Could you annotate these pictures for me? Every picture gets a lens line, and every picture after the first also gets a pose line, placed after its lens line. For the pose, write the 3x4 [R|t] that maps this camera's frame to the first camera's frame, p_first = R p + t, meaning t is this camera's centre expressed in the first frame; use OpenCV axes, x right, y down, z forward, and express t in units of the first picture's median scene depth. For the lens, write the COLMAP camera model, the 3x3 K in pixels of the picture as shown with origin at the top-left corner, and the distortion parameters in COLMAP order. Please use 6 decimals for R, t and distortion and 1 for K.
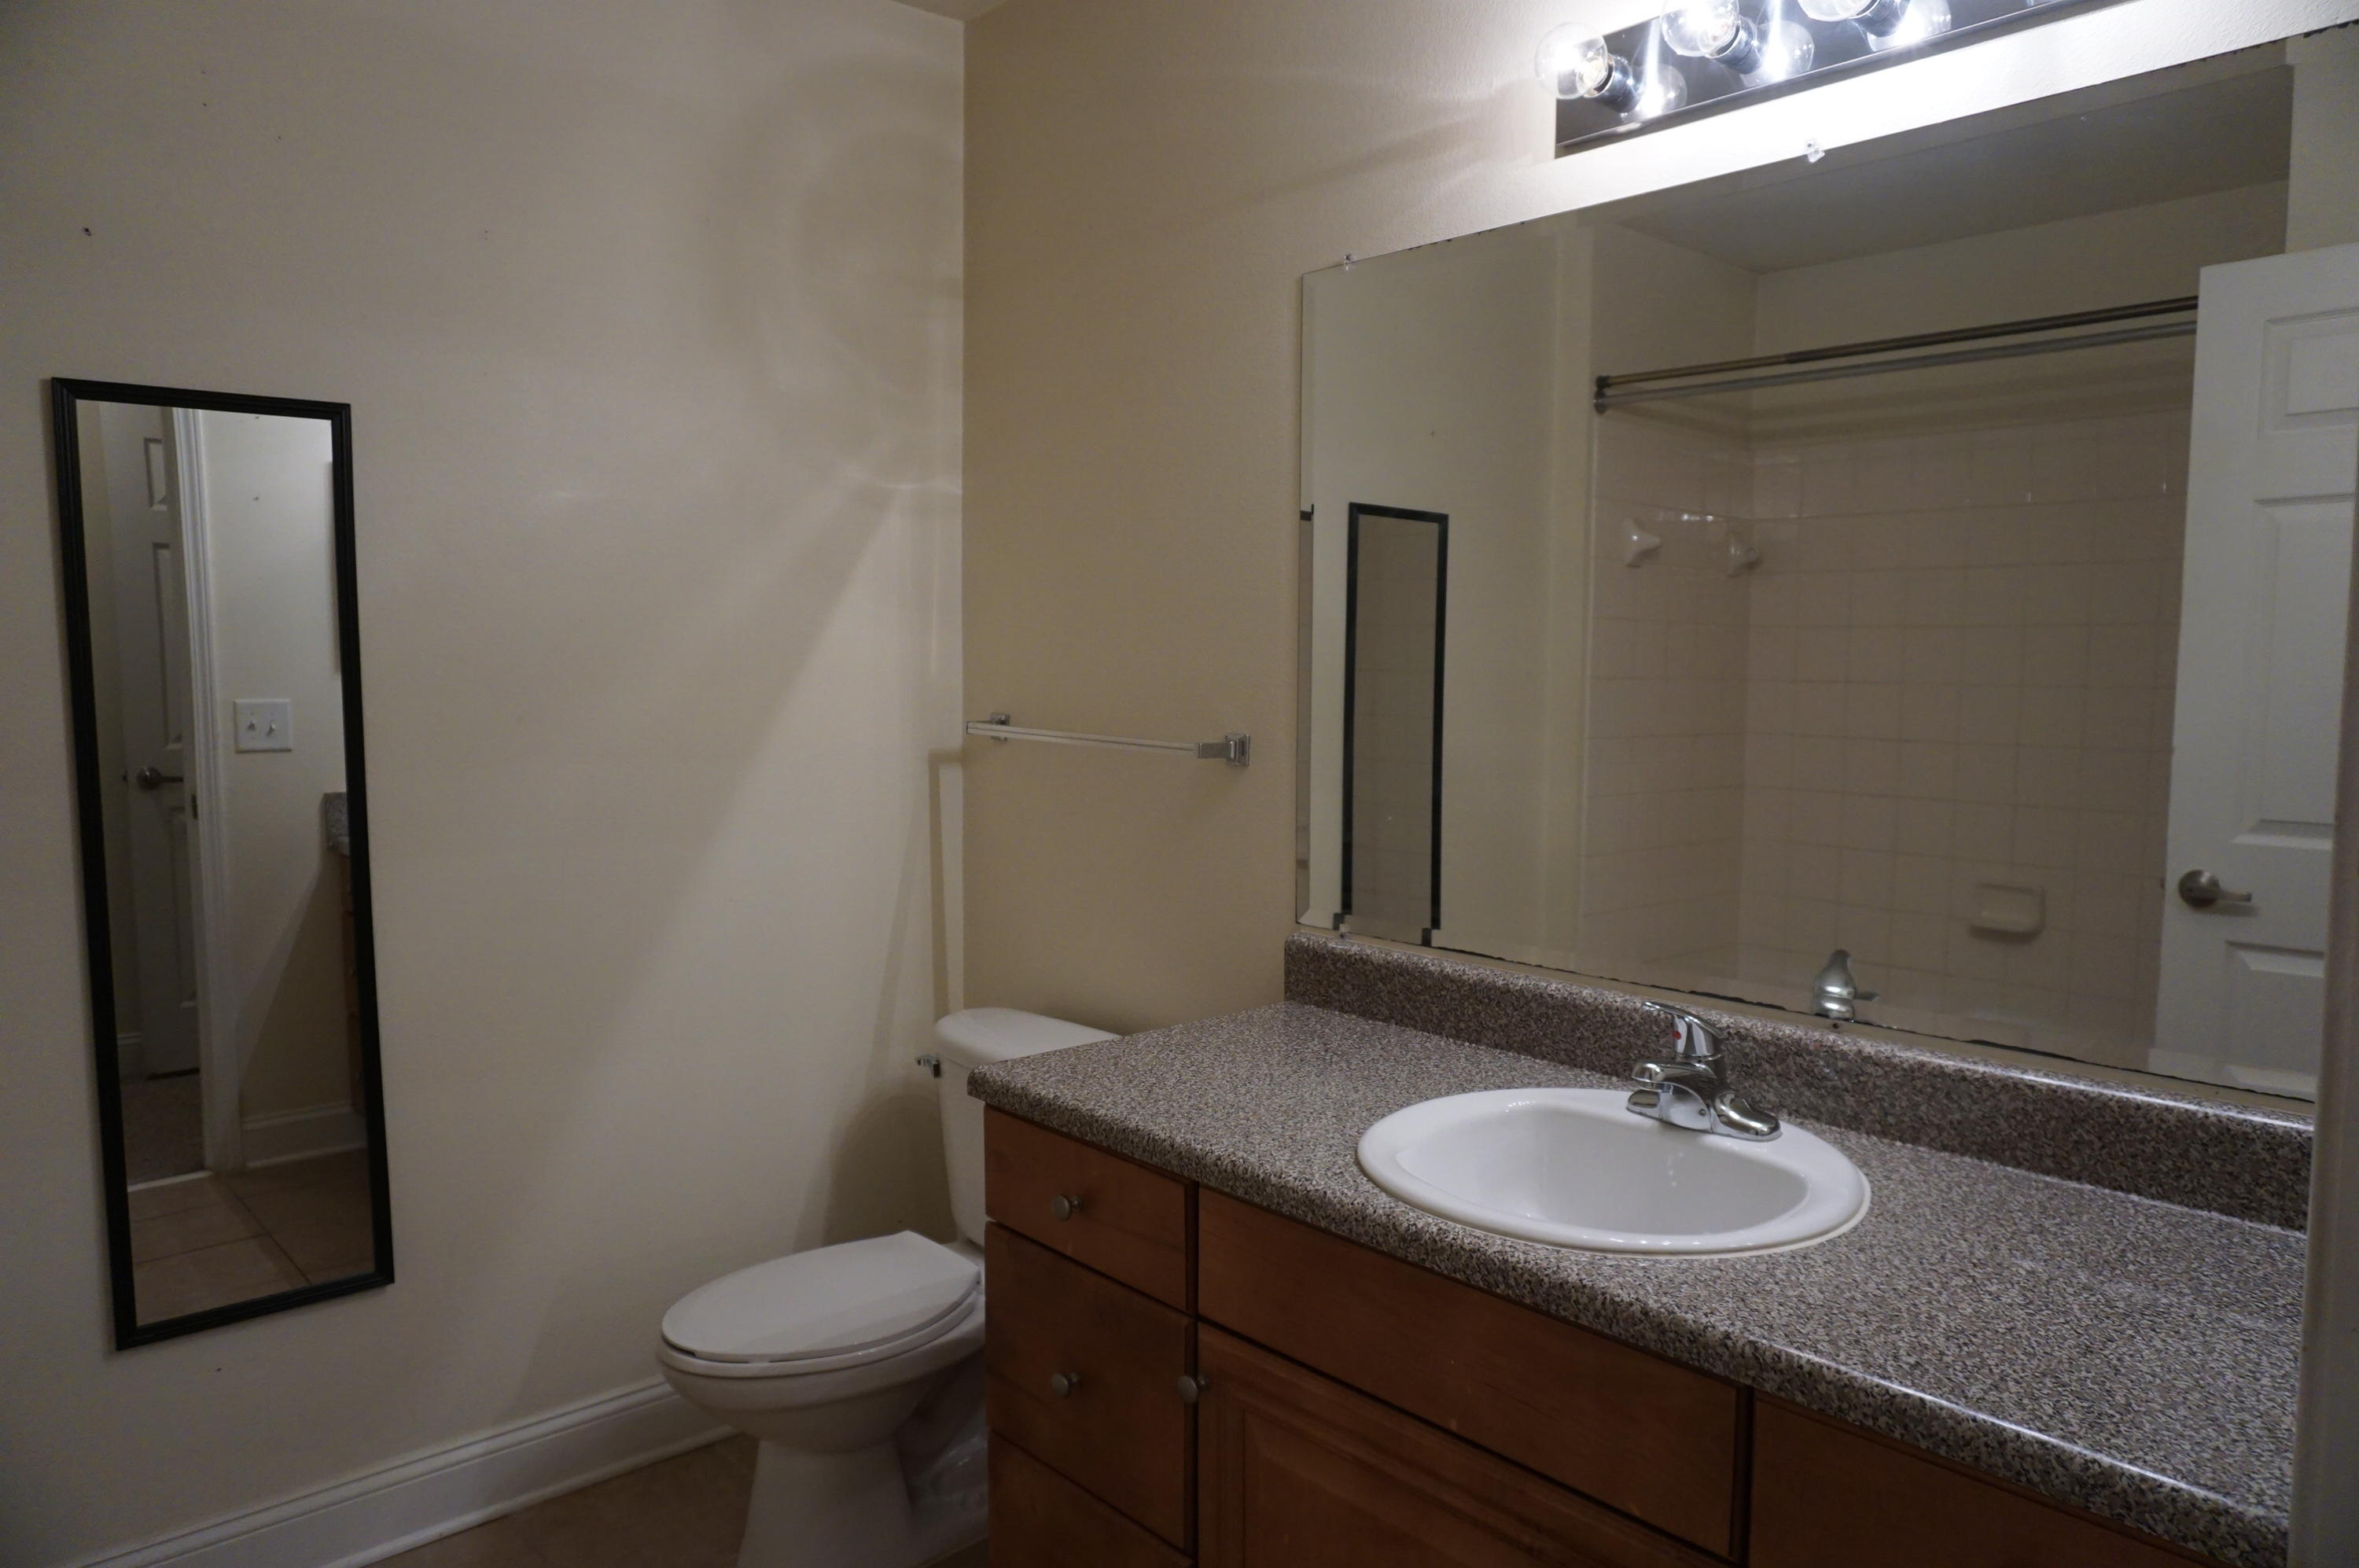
lens RADIAL K [[1565.3, 0, 1184.0], [0, 1565.3, 779.6], [0, 0, 1]] dist [-0.056379, 0.029620]
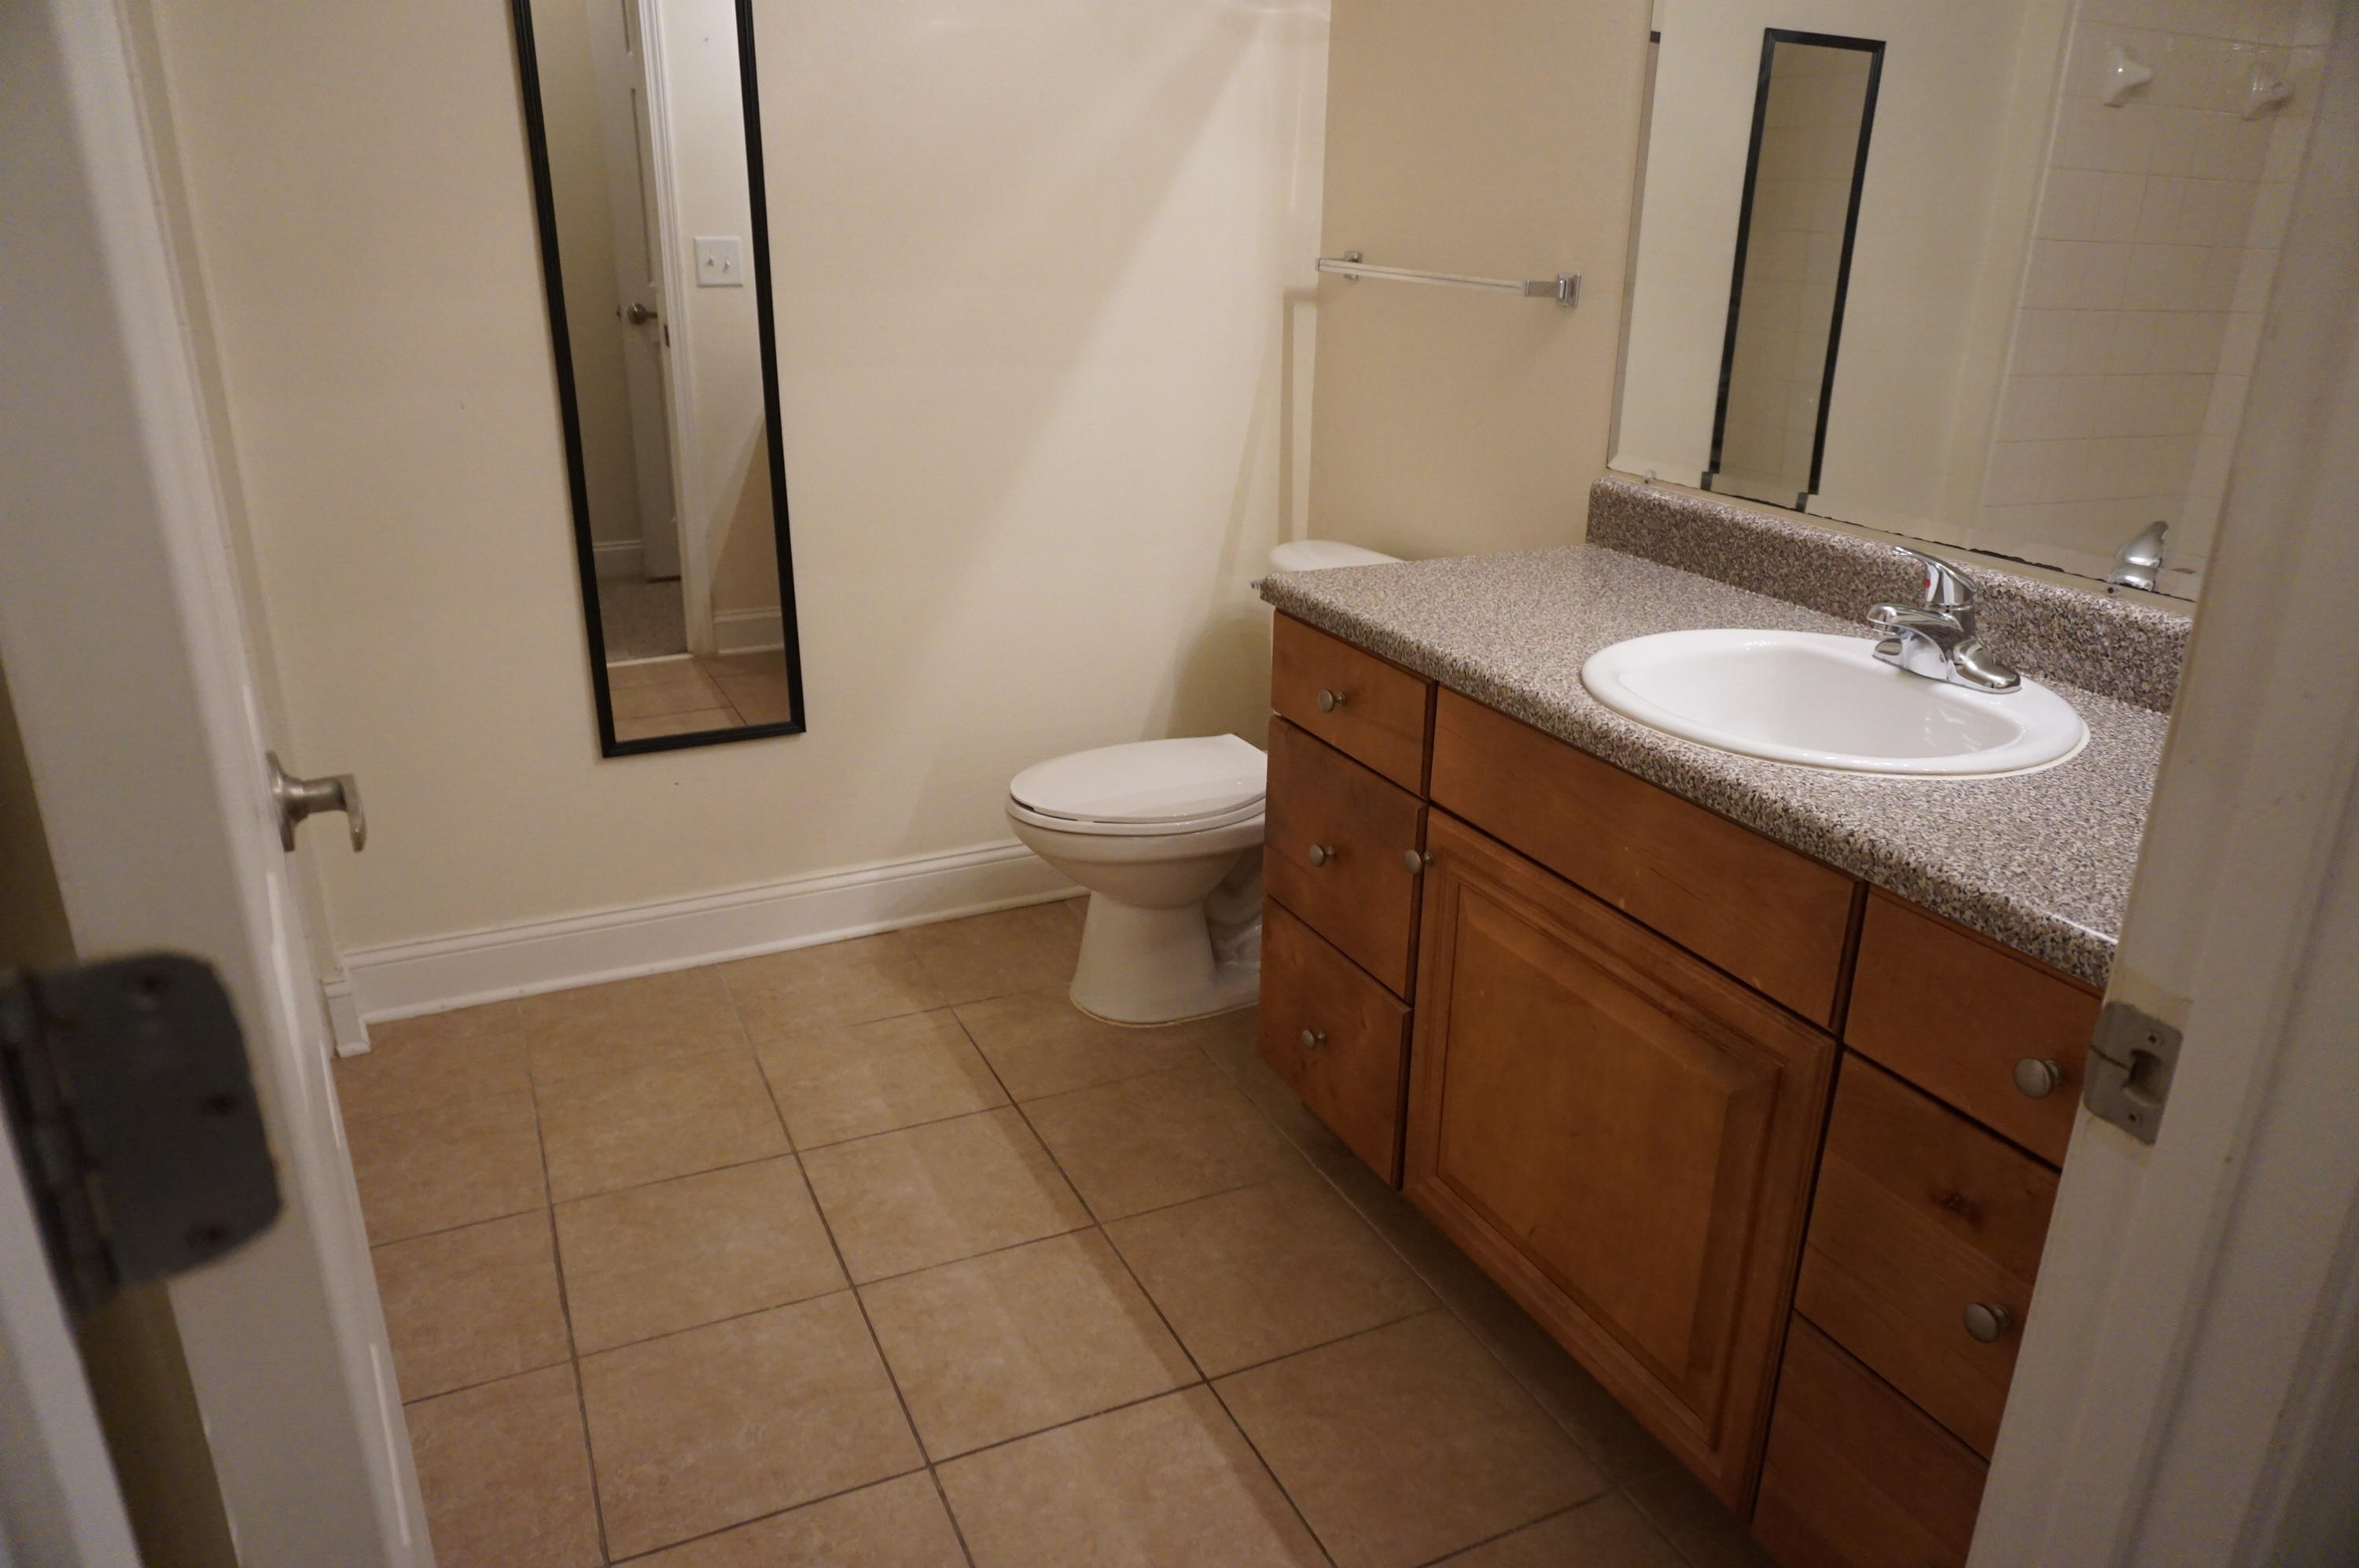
lens RADIAL K [[1565.3, 0, 1168.1], [0, 1565.3, 777.6], [0, 0, 1]] dist [-0.056379, 0.029620]
pose [[0.958504, 0.107488, -0.264037, 0.092590], [-0.034158, 0.962825, 0.267959, 0.026027], [0.283024, -0.247821, 0.926543, -0.065666]]
